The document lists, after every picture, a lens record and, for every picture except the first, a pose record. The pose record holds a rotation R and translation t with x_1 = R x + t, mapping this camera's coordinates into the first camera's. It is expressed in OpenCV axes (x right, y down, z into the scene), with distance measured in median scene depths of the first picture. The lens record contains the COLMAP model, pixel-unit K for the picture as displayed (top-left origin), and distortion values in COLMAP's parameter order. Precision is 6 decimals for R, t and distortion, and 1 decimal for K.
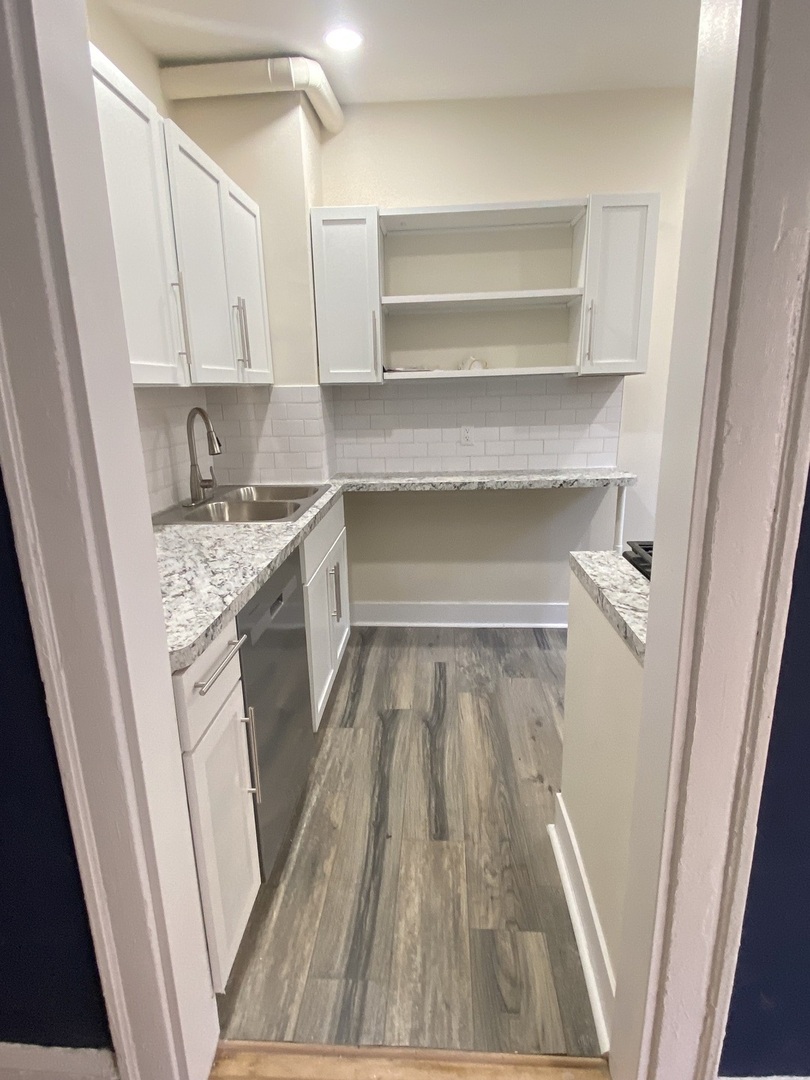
lens RADIAL K [[594.5, 0, 403.9], [0, 594.5, 546.3], [0, 0, 1]] dist [0.030241, -0.027133]
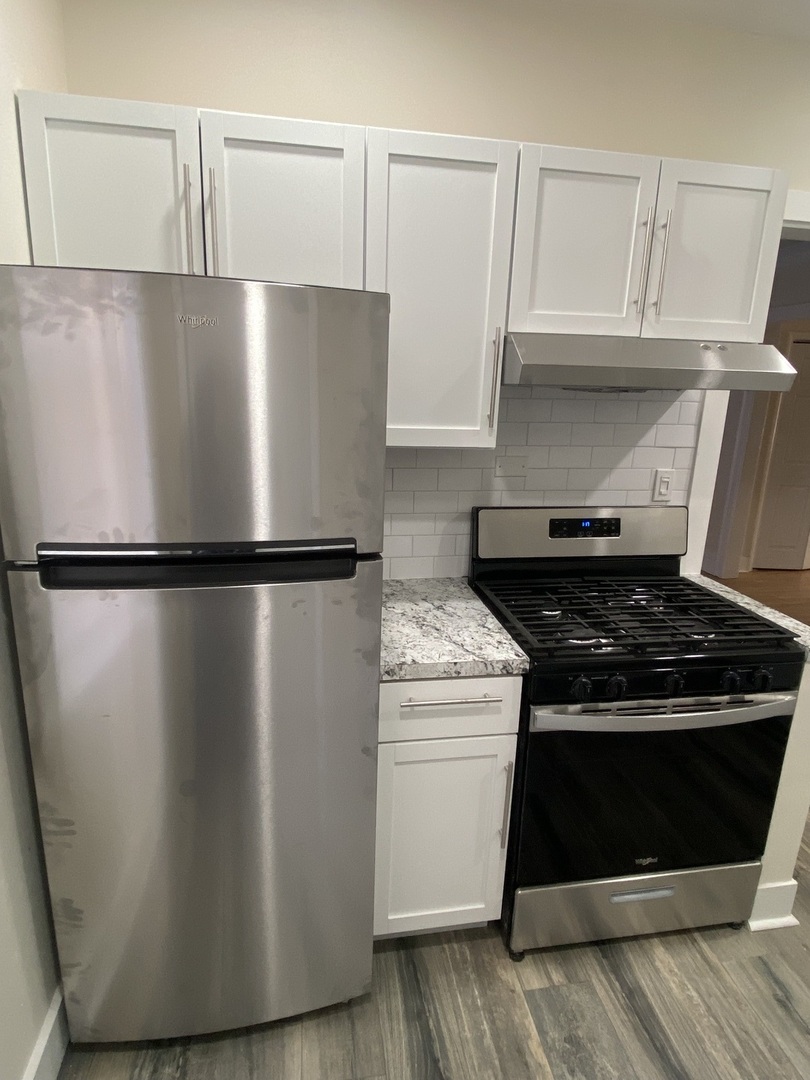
lens RADIAL K [[594.5, 0, 403.9], [0, 594.5, 546.3], [0, 0, 1]] dist [0.030241, -0.027133]
pose [[-0.976768, 0.059840, -0.205776, 0.886919], [-0.053168, 0.862533, 0.503201, -0.439716], [0.207600, 0.502451, -0.839313, 1.188850]]
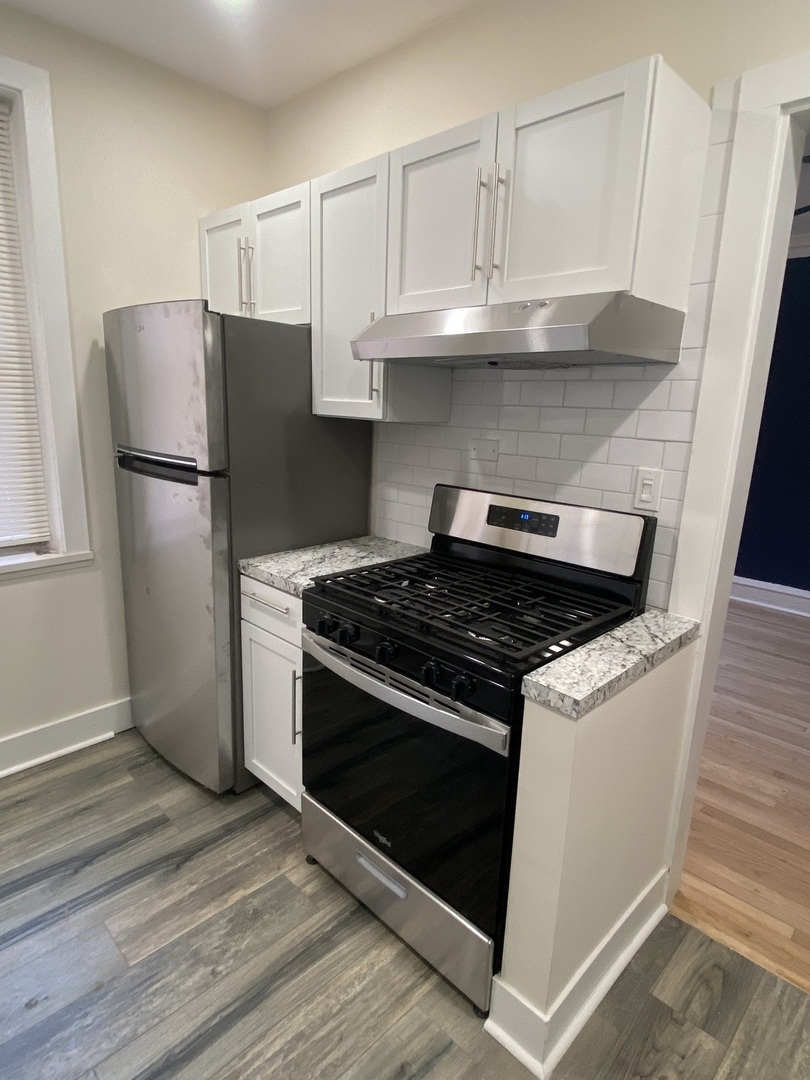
lens RADIAL K [[593.3, 0, 396.8], [0, 593.3, 552.4], [0, 0, 1]] dist [0.036472, -0.029706]
pose [[-0.743379, -0.158239, 0.649883, 0.008835], [0.165224, 0.898061, 0.407661, -0.347772], [-0.648143, 0.410423, -0.641455, 1.132915]]
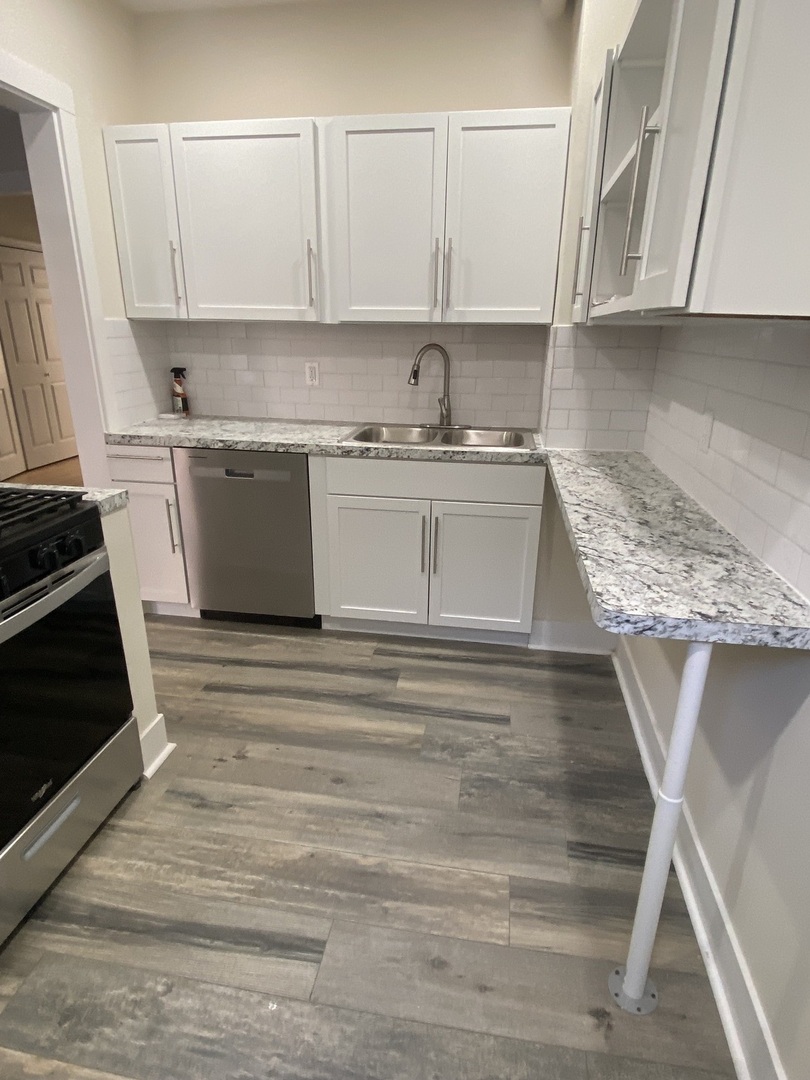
lens RADIAL K [[594.5, 0, 403.9], [0, 594.5, 546.3], [0, 0, 1]] dist [0.030241, -0.027133]
pose [[-0.109726, 0.369918, -0.922562, 0.921256], [-0.268911, 0.882505, 0.385839, -0.330128], [0.956894, 0.290424, 0.002641, 1.116729]]
